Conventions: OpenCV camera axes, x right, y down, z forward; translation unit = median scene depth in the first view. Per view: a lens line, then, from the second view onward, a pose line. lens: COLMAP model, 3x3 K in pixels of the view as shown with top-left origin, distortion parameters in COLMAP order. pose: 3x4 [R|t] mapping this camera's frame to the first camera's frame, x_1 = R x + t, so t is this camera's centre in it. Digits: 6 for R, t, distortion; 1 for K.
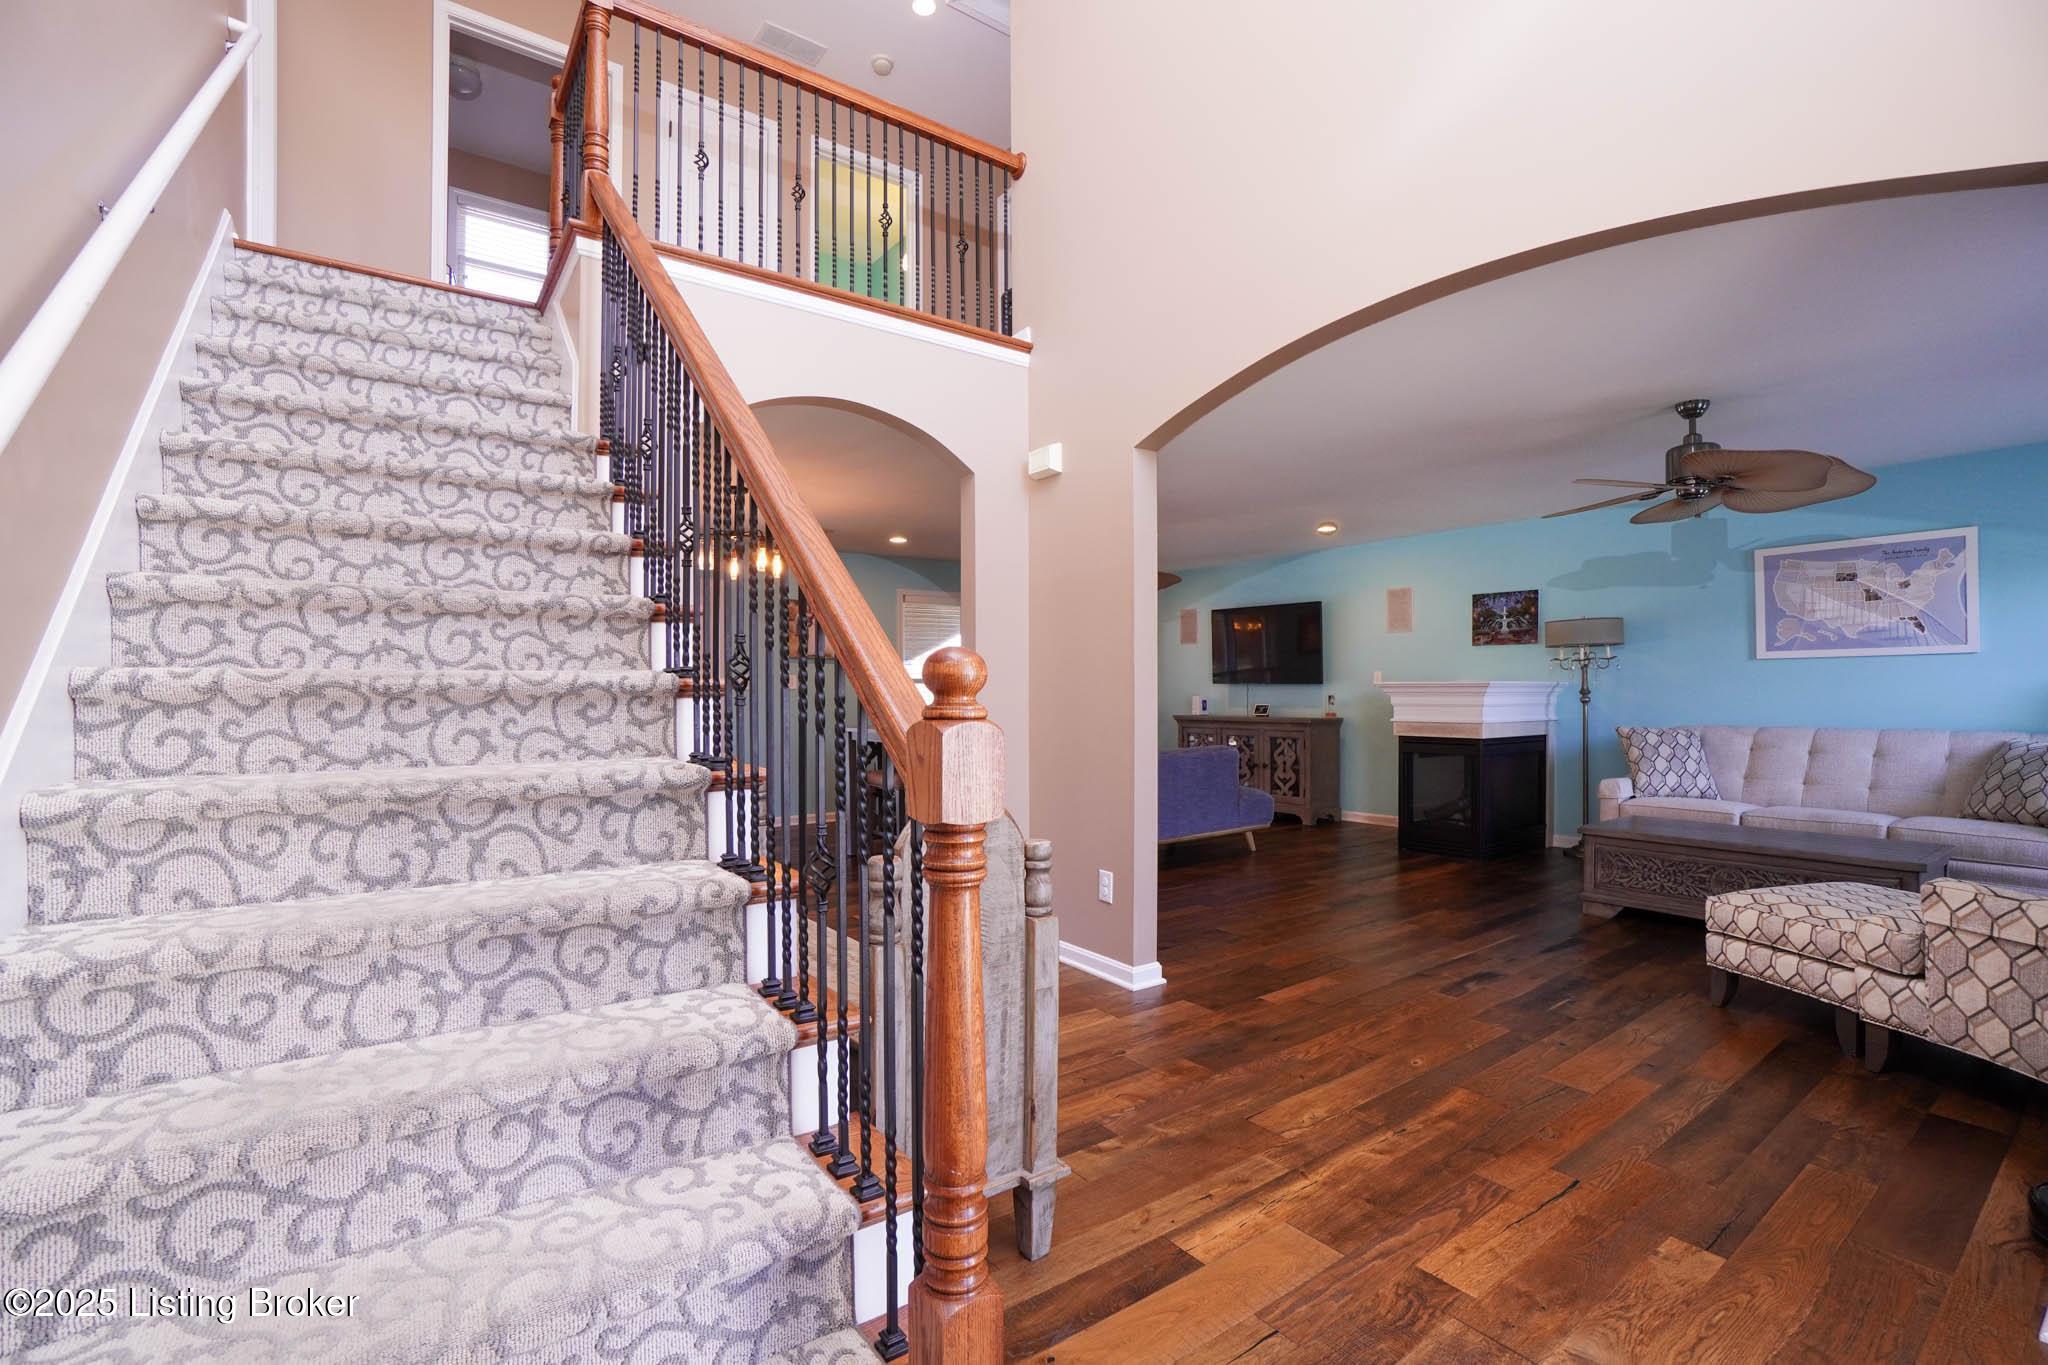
lens RADIAL K [[924.5, 0, 1024.1], [0, 924.5, 692.0], [0, 0, 1]] dist [-0.039279, 0.011153]
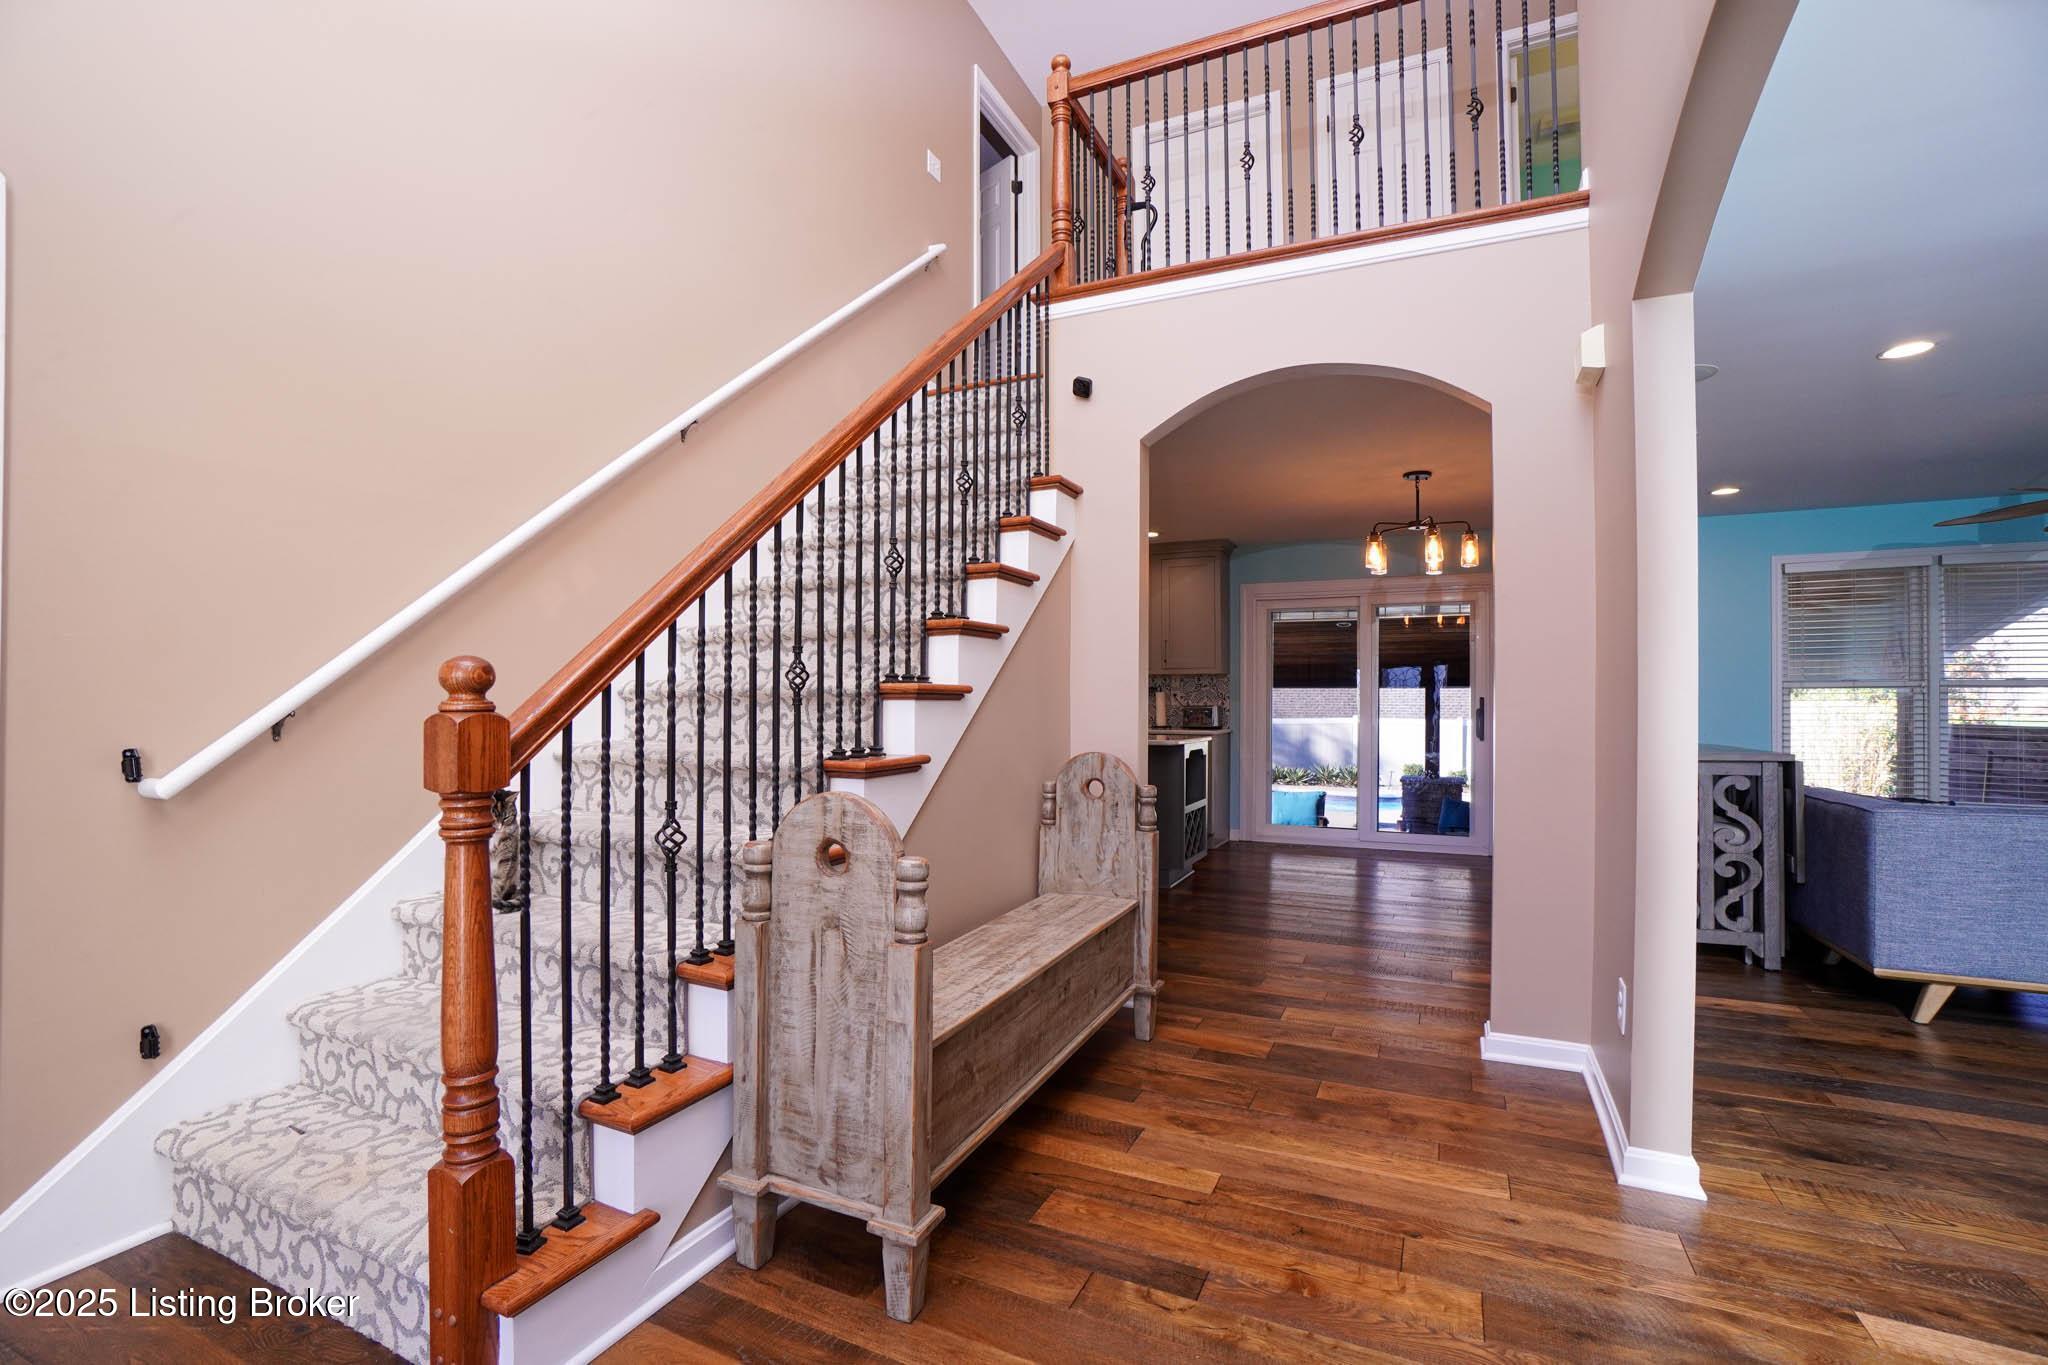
lens RADIAL K [[924.5, 0, 970.7], [0, 924.5, 681.9], [0, 0, 1]] dist [-0.039279, 0.011153]
pose [[0.468536, -0.016355, -0.883293, 0.281947], [-0.001232, 0.999816, -0.019165, 0.000883], [0.883444, 0.010067, 0.468429, 0.206340]]
